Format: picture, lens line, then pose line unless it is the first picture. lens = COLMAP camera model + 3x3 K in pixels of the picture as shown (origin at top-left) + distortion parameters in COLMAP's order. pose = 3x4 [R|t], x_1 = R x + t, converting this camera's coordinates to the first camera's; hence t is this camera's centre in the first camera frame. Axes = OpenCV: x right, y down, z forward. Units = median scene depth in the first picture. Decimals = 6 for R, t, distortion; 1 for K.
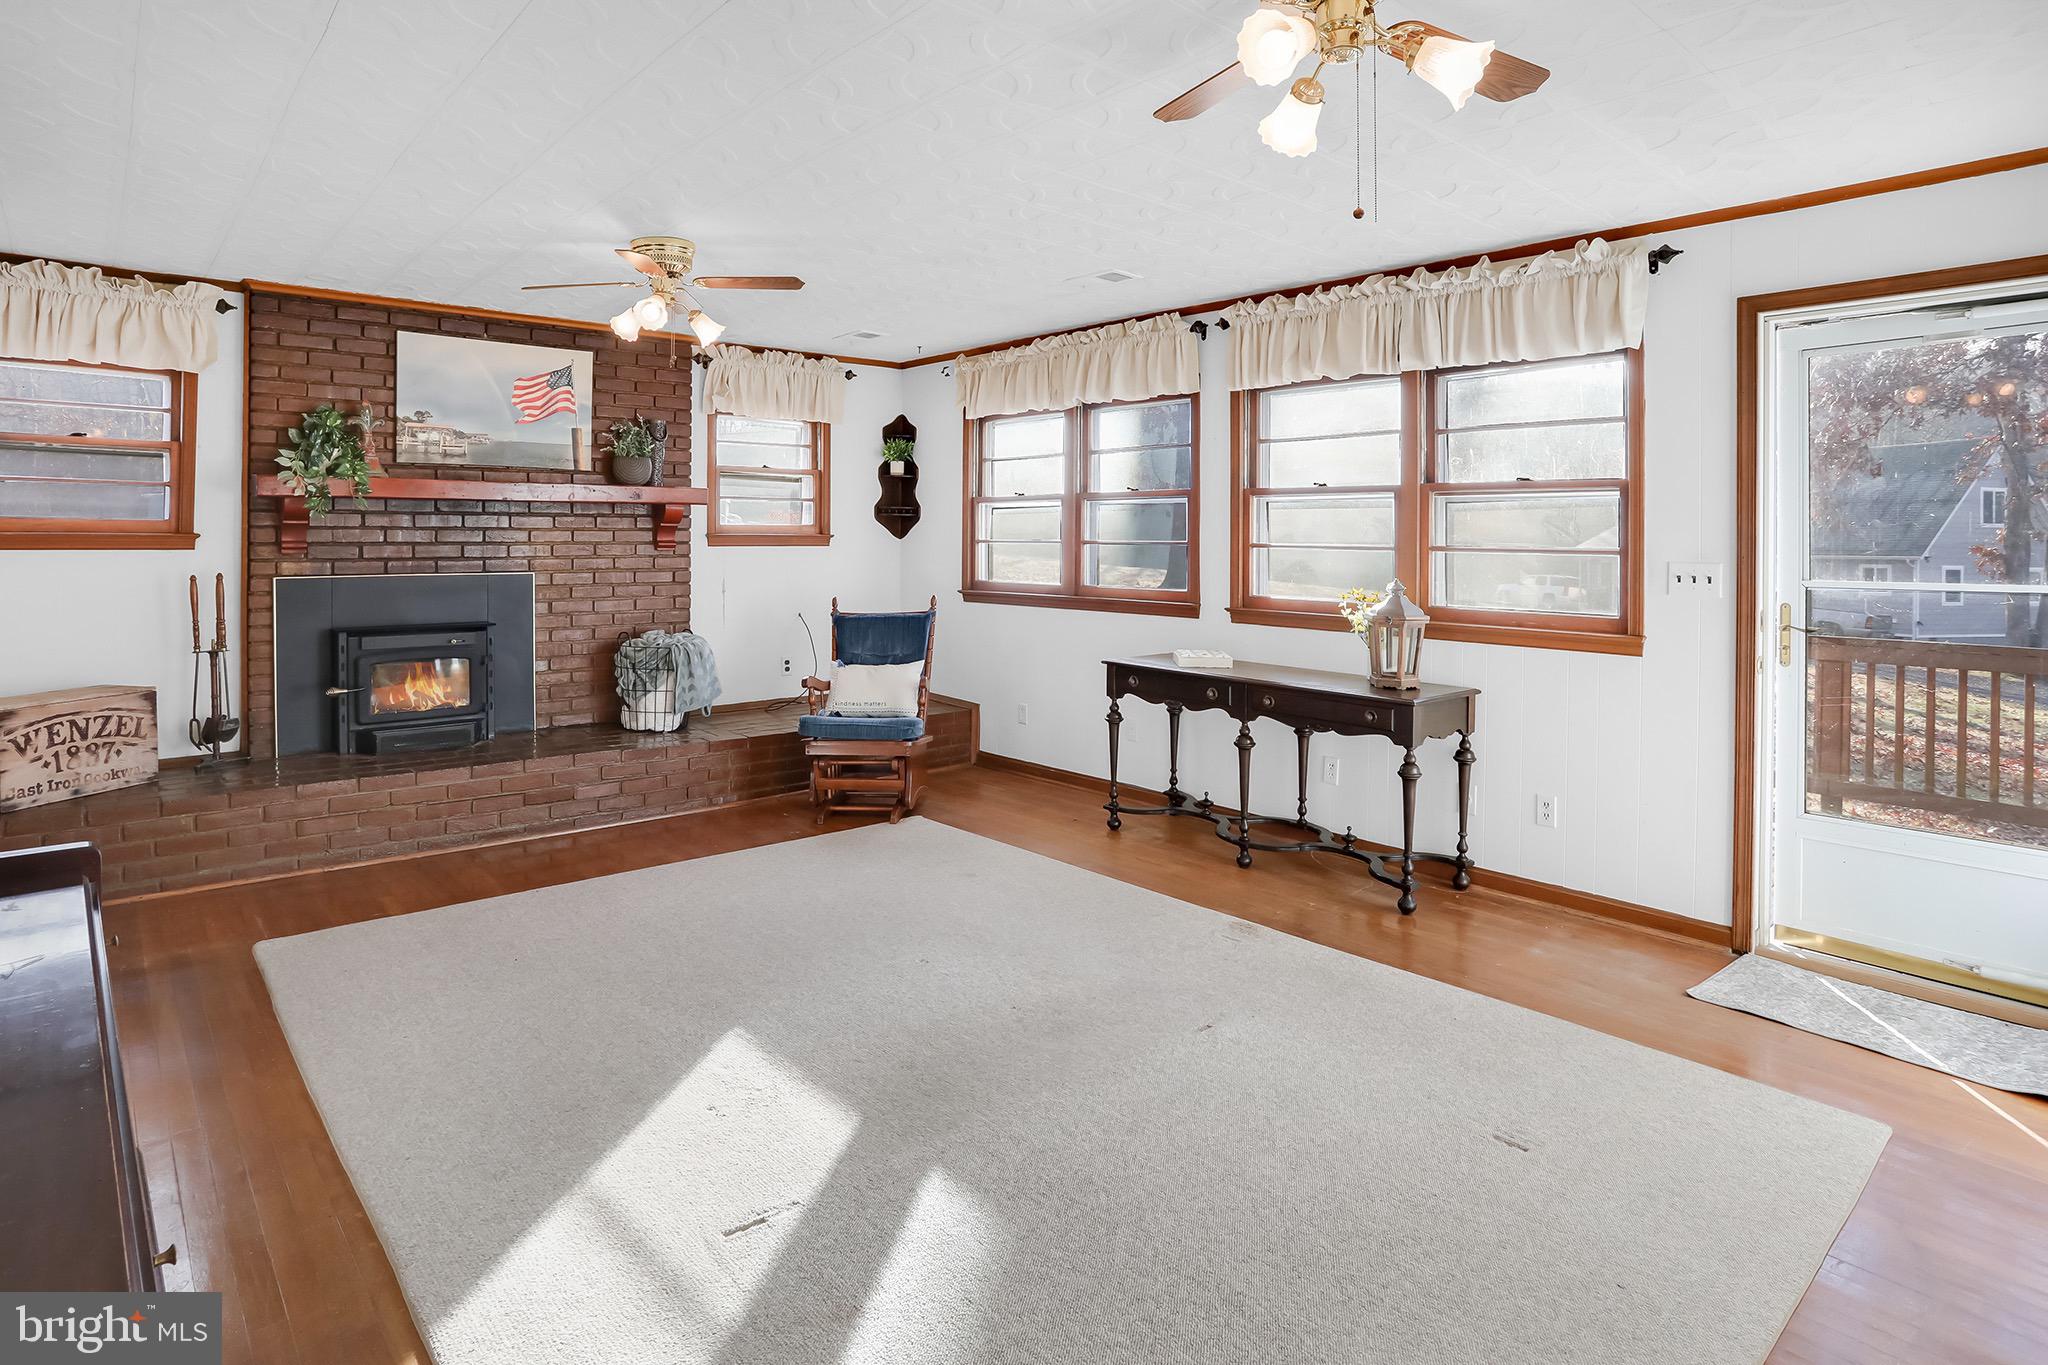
lens RADIAL K [[1130.8, 0, 1027.8], [0, 1130.8, 543.1], [0, 0, 1]] dist [0.000392, 0.001457]
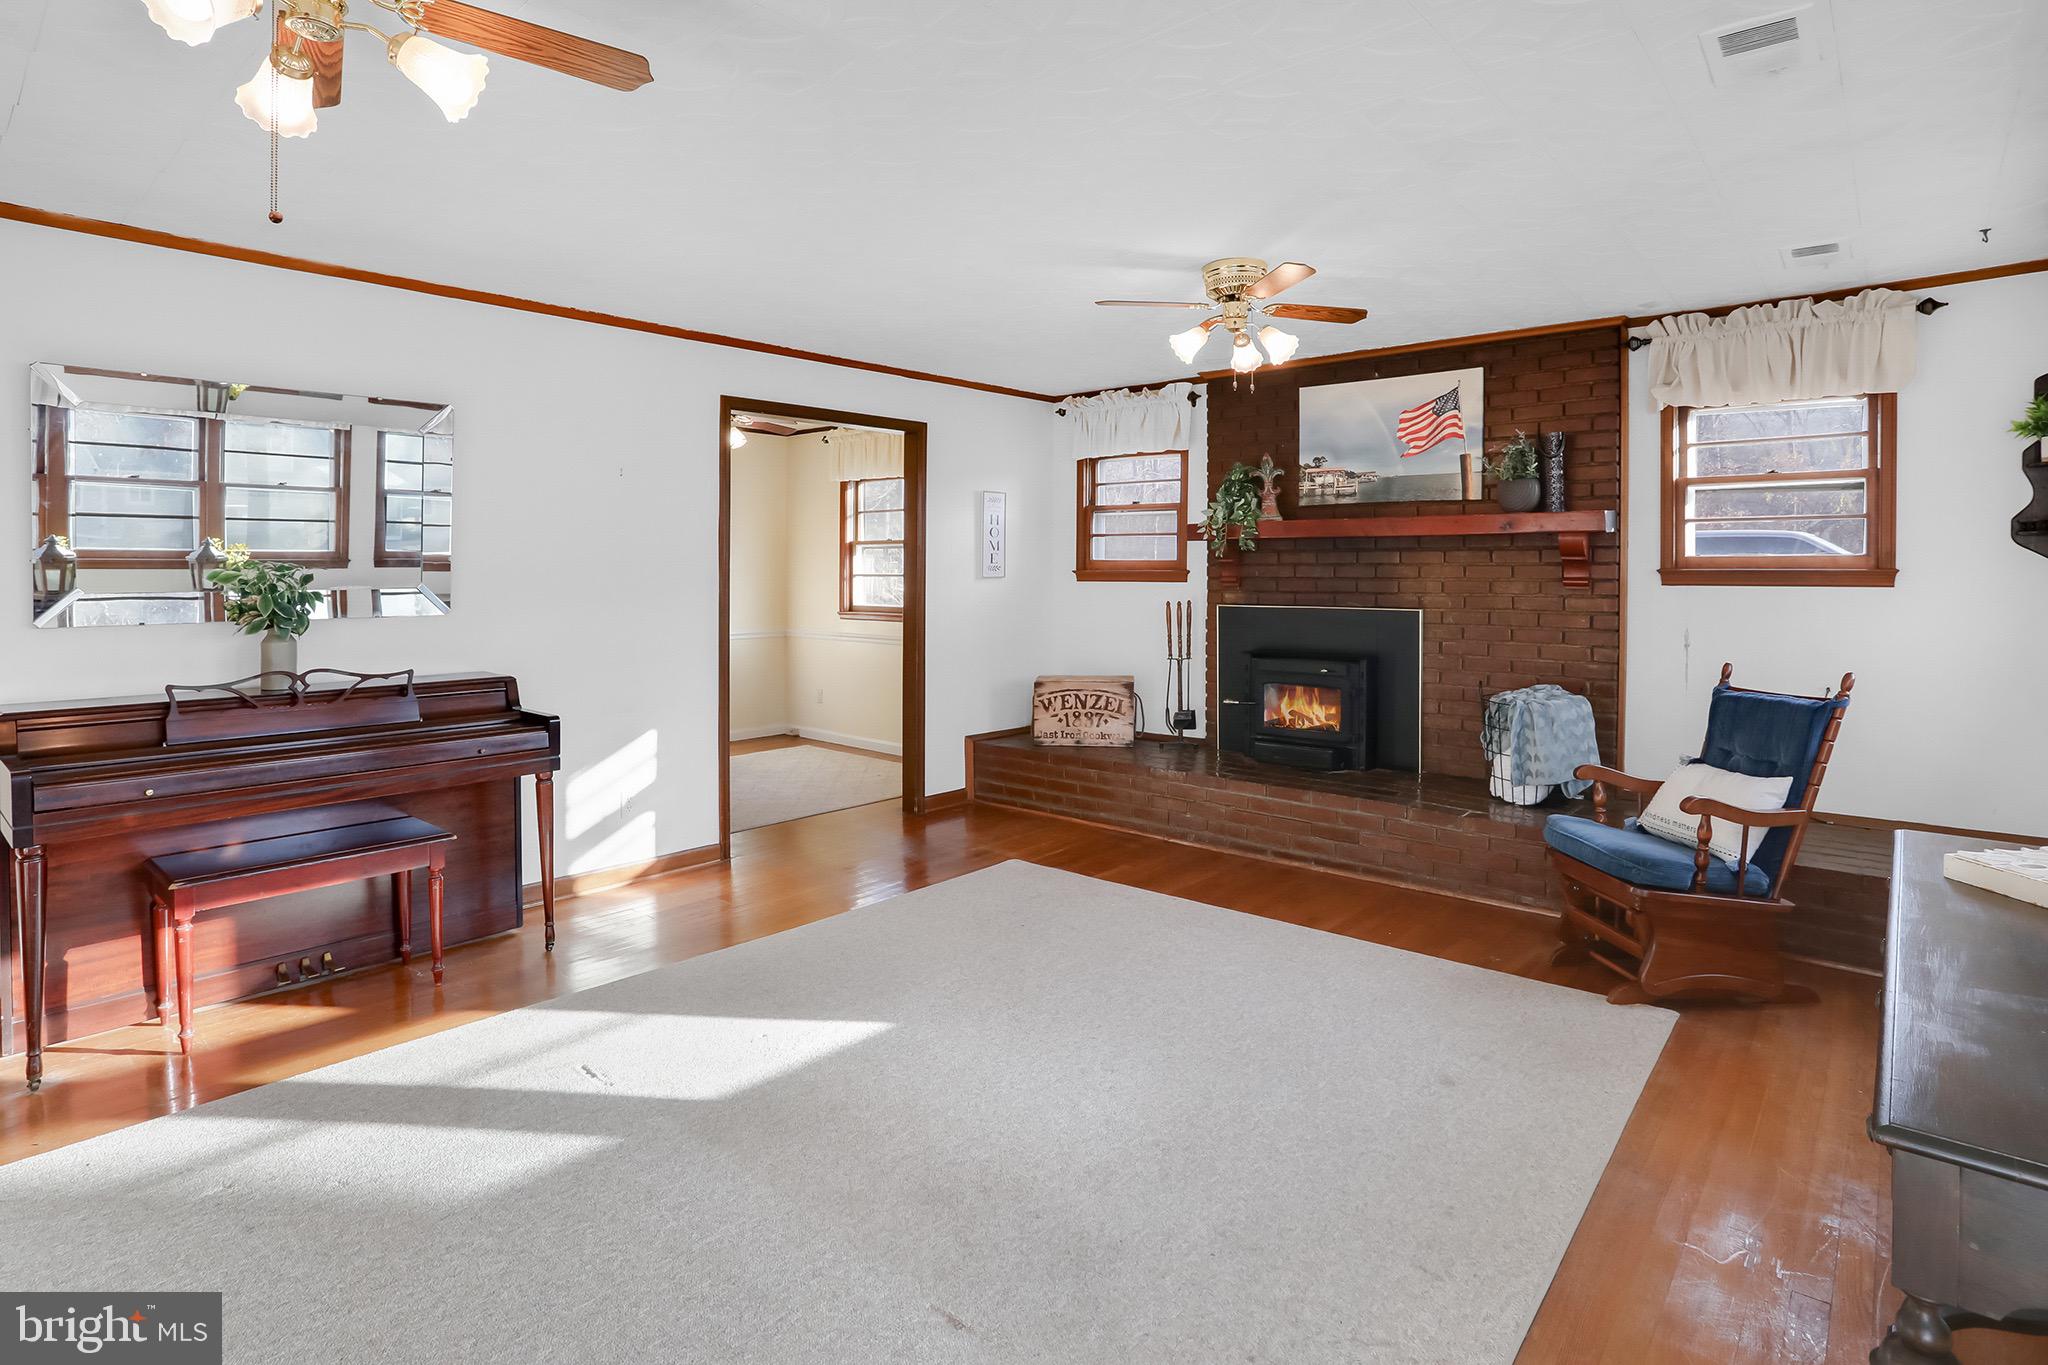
lens RADIAL K [[1130.1, 0, 1024.5], [0, 1130.1, 564.9], [0, 0, 1]] dist [-0.001760, 0.000622]
pose [[0.132370, -0.006075, -0.991182, 0.504561], [-0.004544, 0.999967, -0.006736, -0.004227], [0.991190, 0.005395, 0.132338, 0.575482]]
